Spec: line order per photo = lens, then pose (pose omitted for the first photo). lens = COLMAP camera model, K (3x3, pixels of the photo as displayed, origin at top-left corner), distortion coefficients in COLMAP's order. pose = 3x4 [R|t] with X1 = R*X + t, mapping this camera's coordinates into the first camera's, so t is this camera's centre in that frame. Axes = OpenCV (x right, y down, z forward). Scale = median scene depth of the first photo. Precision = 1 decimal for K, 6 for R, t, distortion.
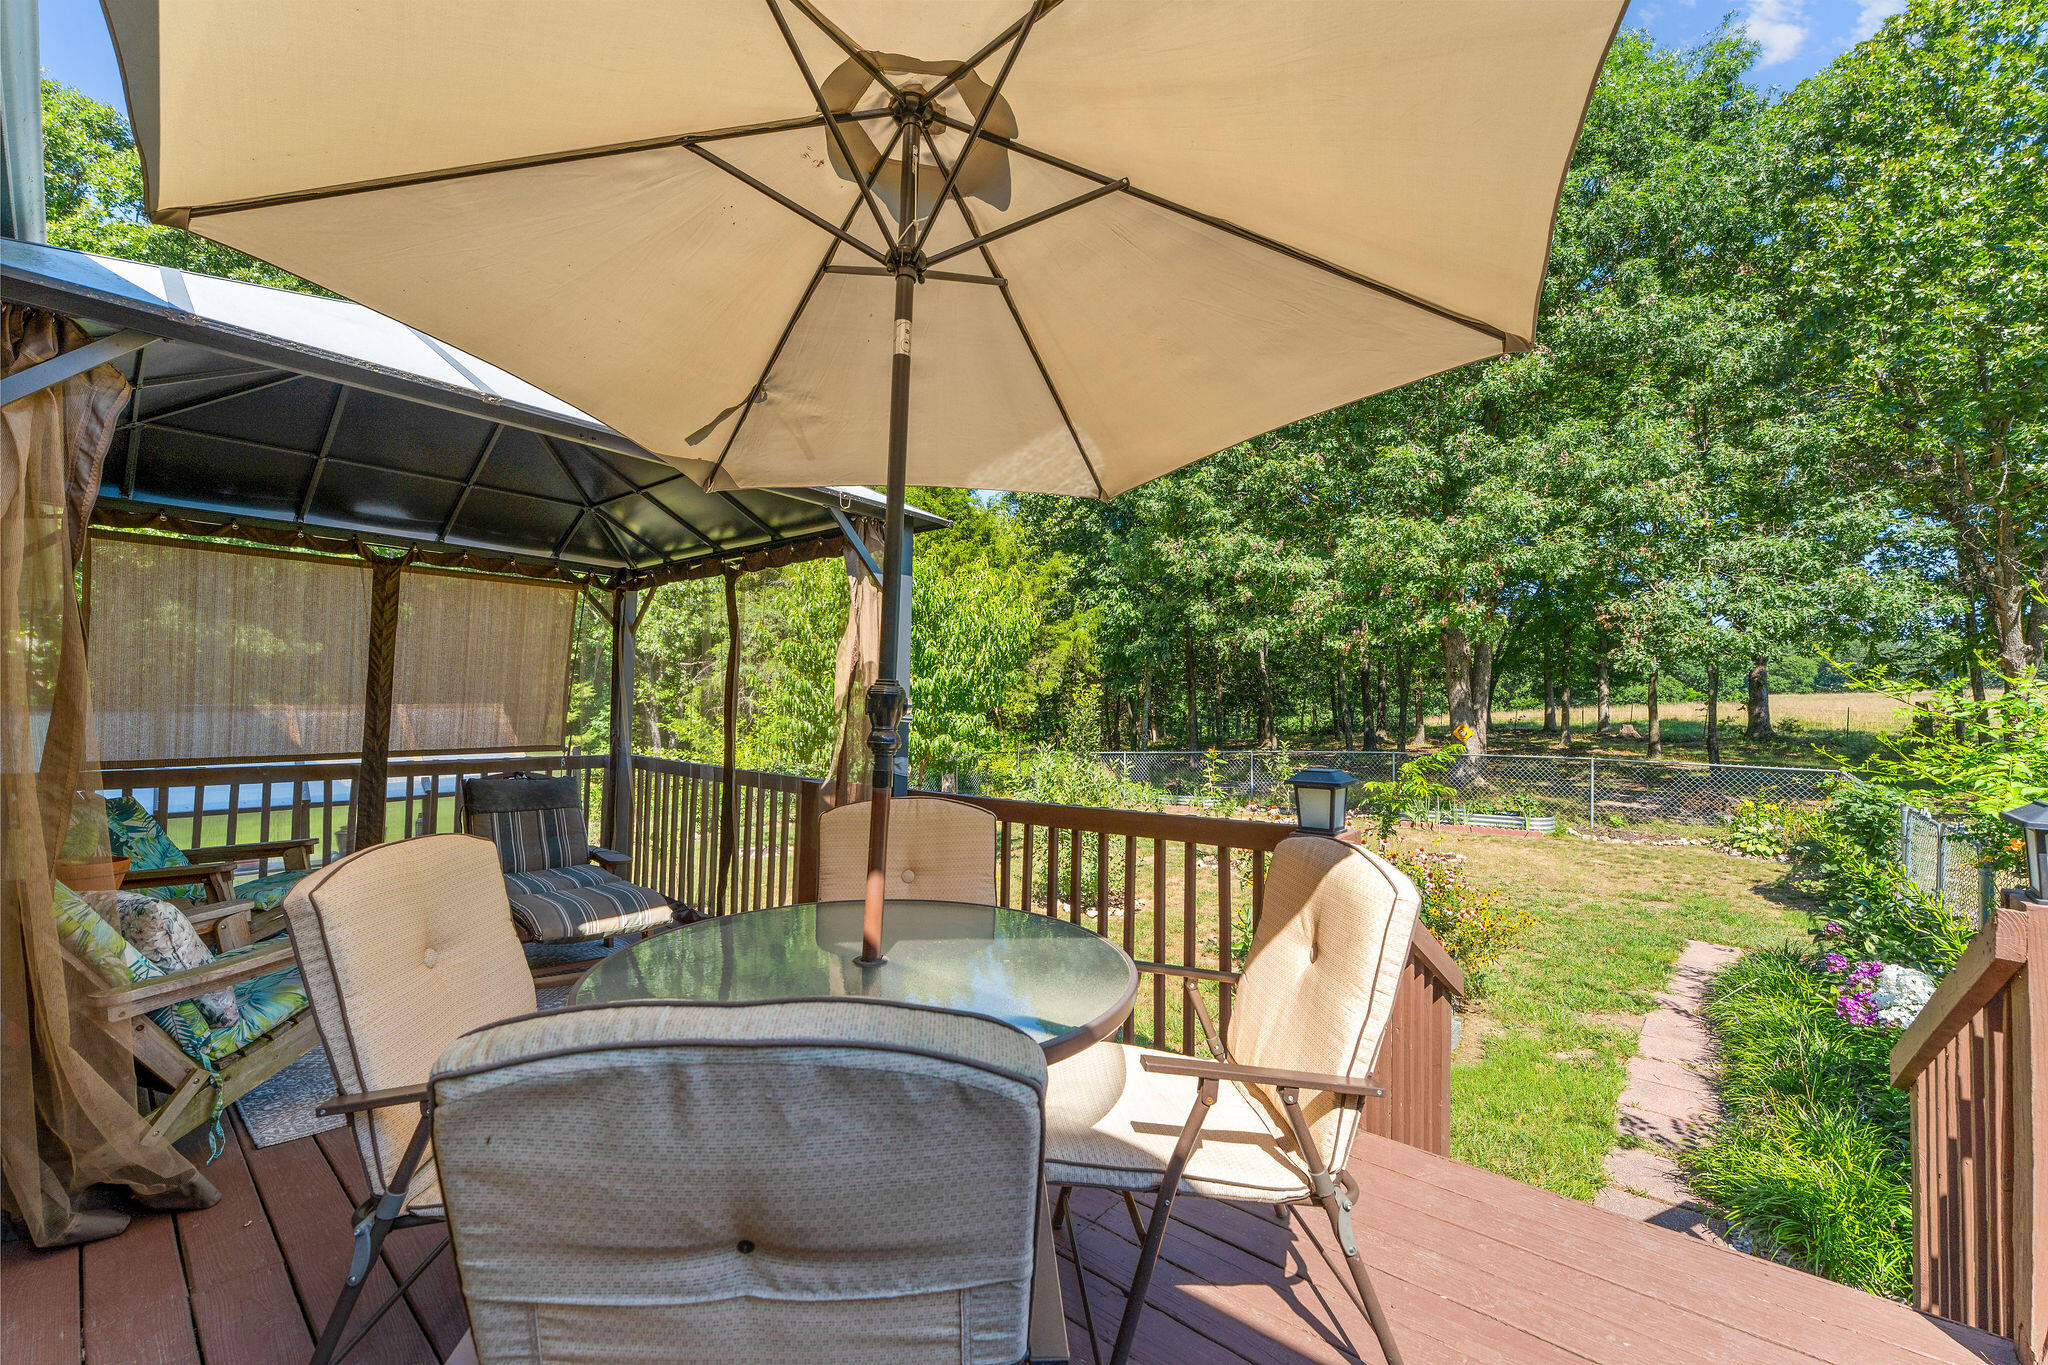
lens RADIAL K [[815.9, 0, 1014.8], [0, 815.9, 687.0], [0, 0, 1]] dist [-0.000843, -0.000144]
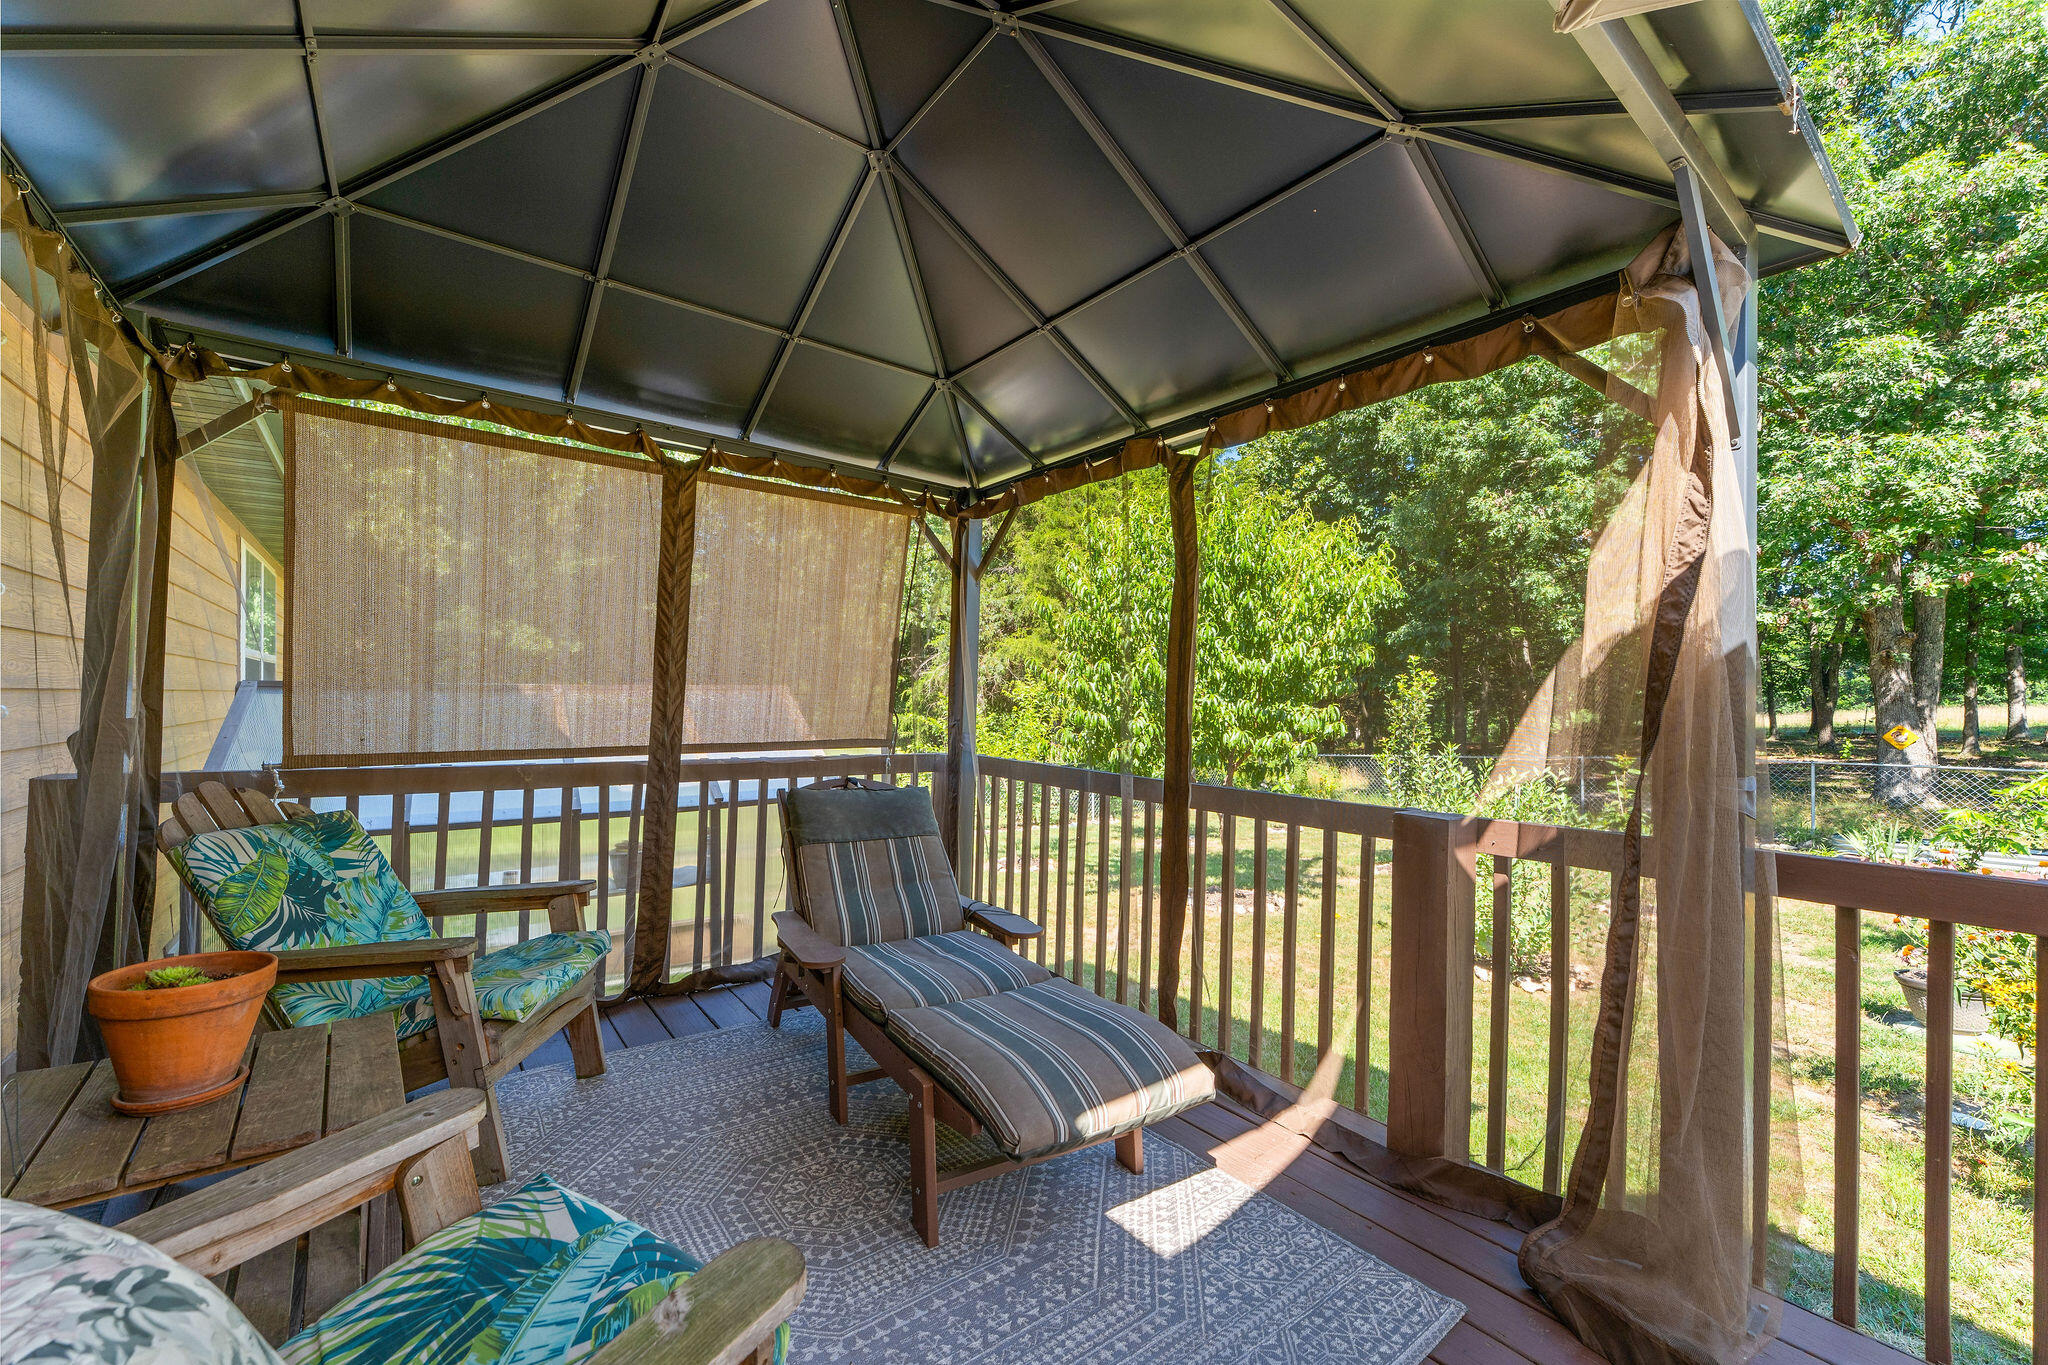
lens RADIAL K [[815.9, 0, 1014.8], [0, 815.9, 687.0], [0, 0, 1]] dist [-0.000843, -0.000144]
pose [[0.976795, 0.000017, -0.214178, -0.320156], [0.000582, 0.999996, 0.002732, 0.026079], [0.214177, -0.002794, 0.976791, 0.360581]]
